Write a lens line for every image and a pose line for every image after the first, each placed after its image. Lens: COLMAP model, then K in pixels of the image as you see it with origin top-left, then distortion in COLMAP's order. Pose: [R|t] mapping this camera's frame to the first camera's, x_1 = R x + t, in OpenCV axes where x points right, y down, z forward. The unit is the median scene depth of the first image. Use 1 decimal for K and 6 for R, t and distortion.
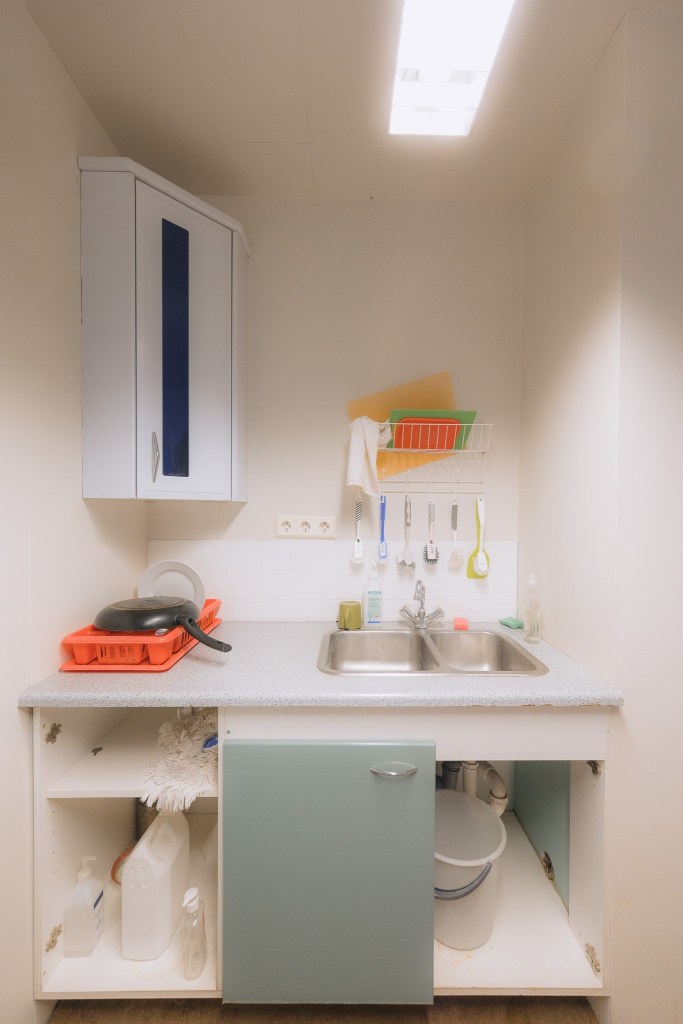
lens RADIAL K [[406.2, 0, 341.5], [0, 406.2, 512.0], [0, 0, 1]] dist [-0.000353, -0.000094]
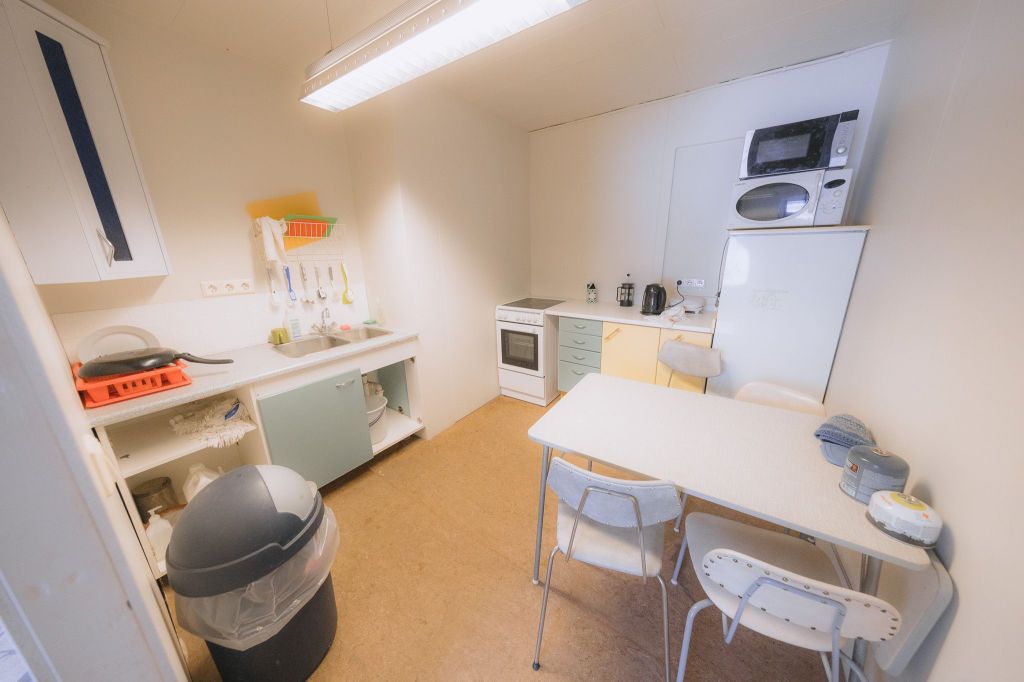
lens RADIAL K [[311.5, 0, 529.5], [0, 311.5, 337.0], [0, 0, 1]] dist [0.000196, 0.000038]
pose [[0.537005, -0.240748, 0.808497, -0.487858], [0.017843, 0.961439, 0.274438, -0.088205], [-0.843391, -0.132949, 0.520593, -0.594251]]
